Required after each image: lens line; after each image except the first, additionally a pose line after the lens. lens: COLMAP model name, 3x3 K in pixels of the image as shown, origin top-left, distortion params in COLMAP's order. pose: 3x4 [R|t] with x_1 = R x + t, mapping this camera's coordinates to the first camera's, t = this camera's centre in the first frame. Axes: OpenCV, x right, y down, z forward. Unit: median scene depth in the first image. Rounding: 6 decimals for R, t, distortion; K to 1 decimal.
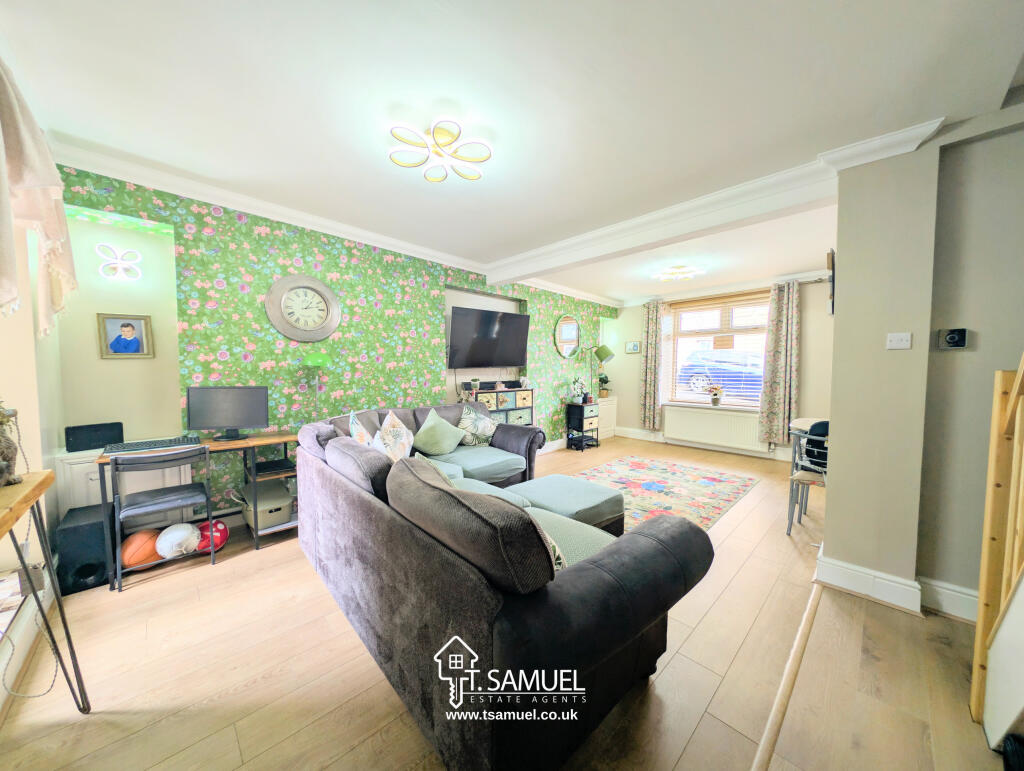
lens RADIAL K [[362.2, 0, 511.0], [0, 362.2, 384.9], [0, 0, 1]] dist [0.023562, -0.015161]
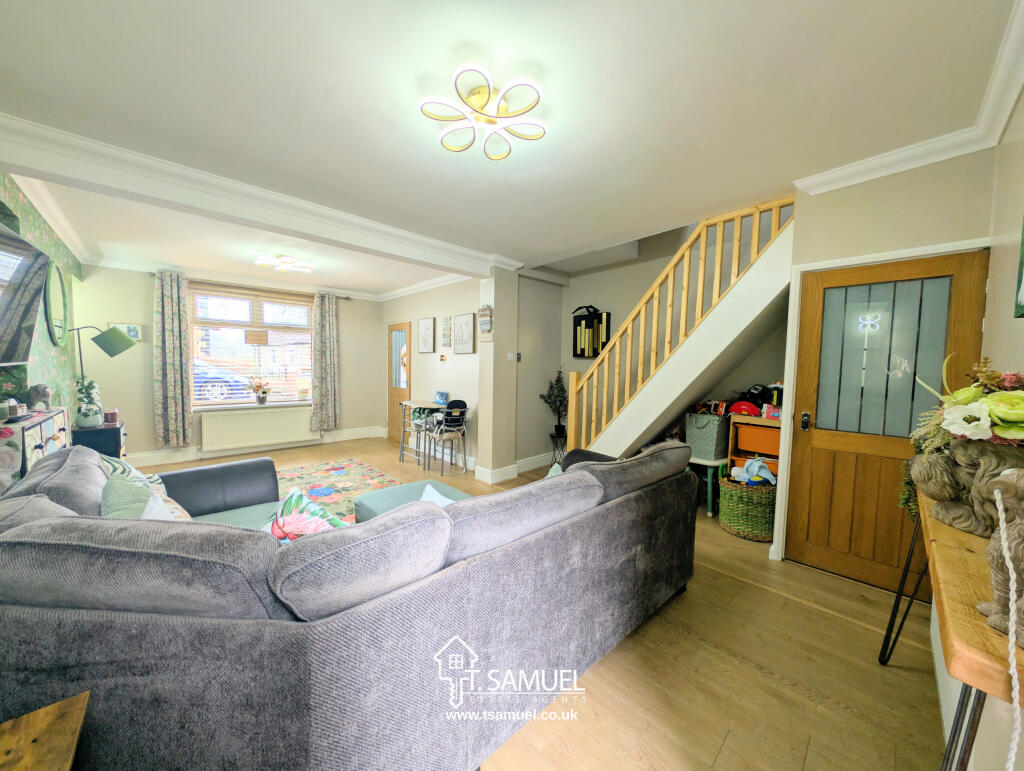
lens RADIAL K [[362.2, 0, 511.0], [0, 362.2, 384.9], [0, 0, 1]] dist [0.023562, -0.015161]
pose [[0.004950, -0.056557, 0.998387, -0.478100], [0.031158, 0.997923, 0.056376, -0.033453], [-0.999502, 0.030828, 0.006702, 0.430766]]
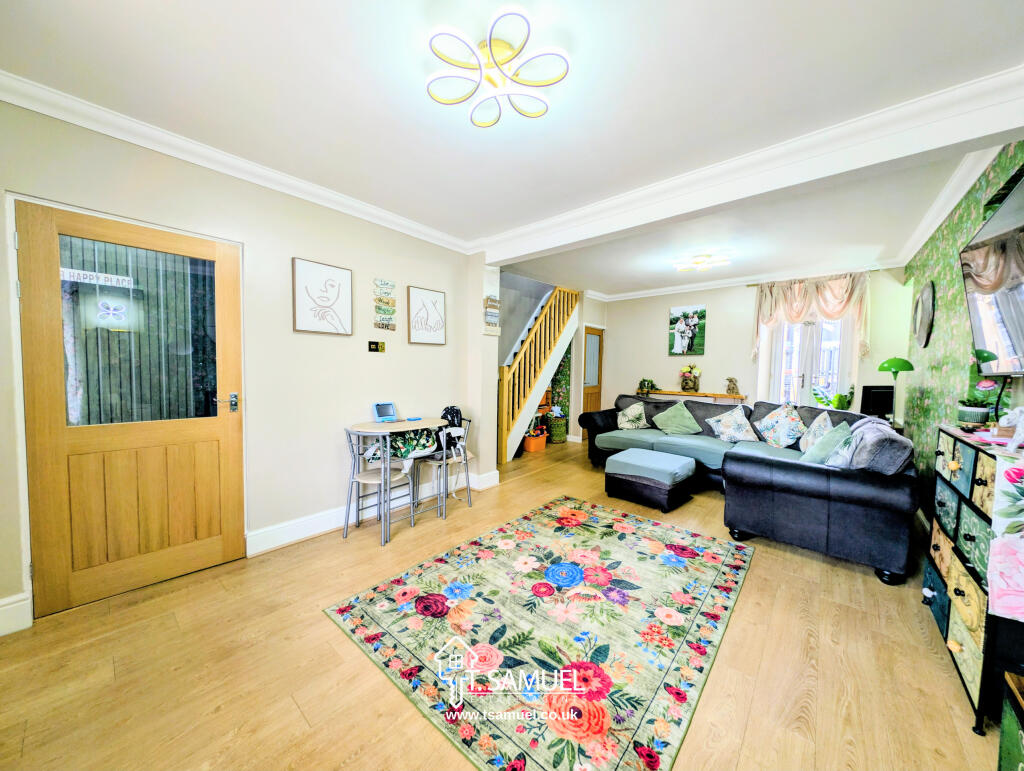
lens RADIAL K [[362.2, 0, 511.0], [0, 362.2, 384.9], [0, 0, 1]] dist [0.023562, -0.015161]
pose [[-0.995569, -0.014457, -0.092913, 0.467195], [-0.023645, 0.994850, 0.098562, -0.063047], [0.091009, 0.100323, -0.990784, 1.345359]]
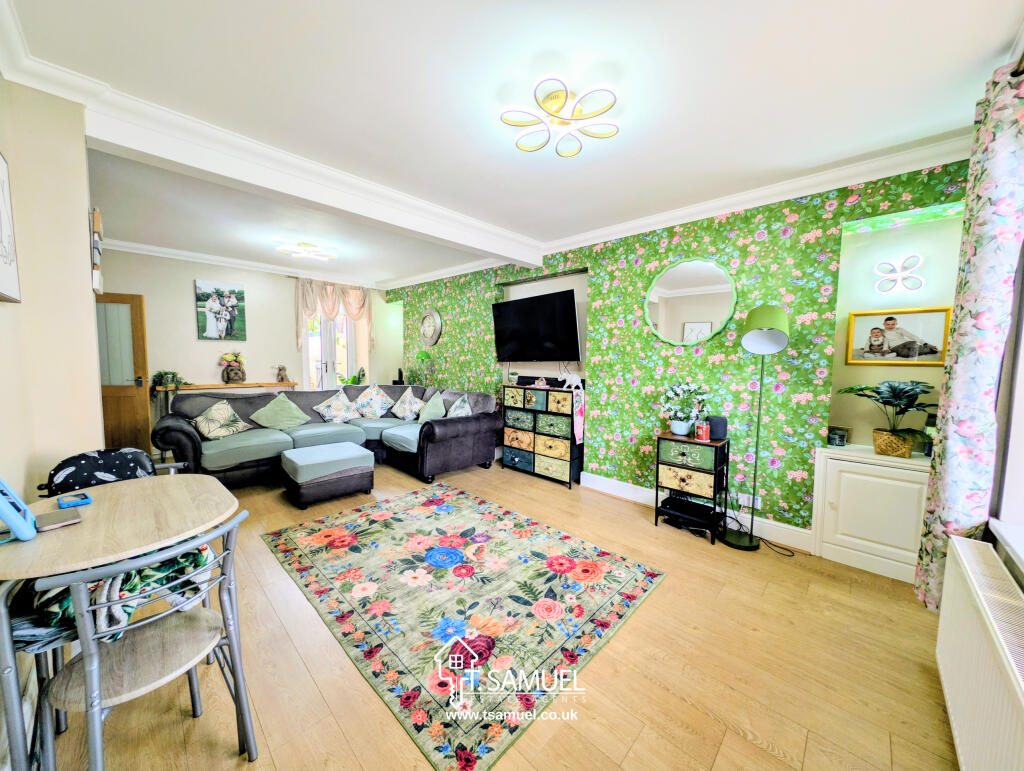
lens RADIAL K [[362.2, 0, 511.0], [0, 362.2, 384.9], [0, 0, 1]] dist [0.023562, -0.015161]
pose [[0.029953, 0.066716, -0.997322, 0.859441], [-0.058881, 0.996155, 0.064869, -0.045256], [0.997816, 0.056780, 0.033766, 0.944588]]
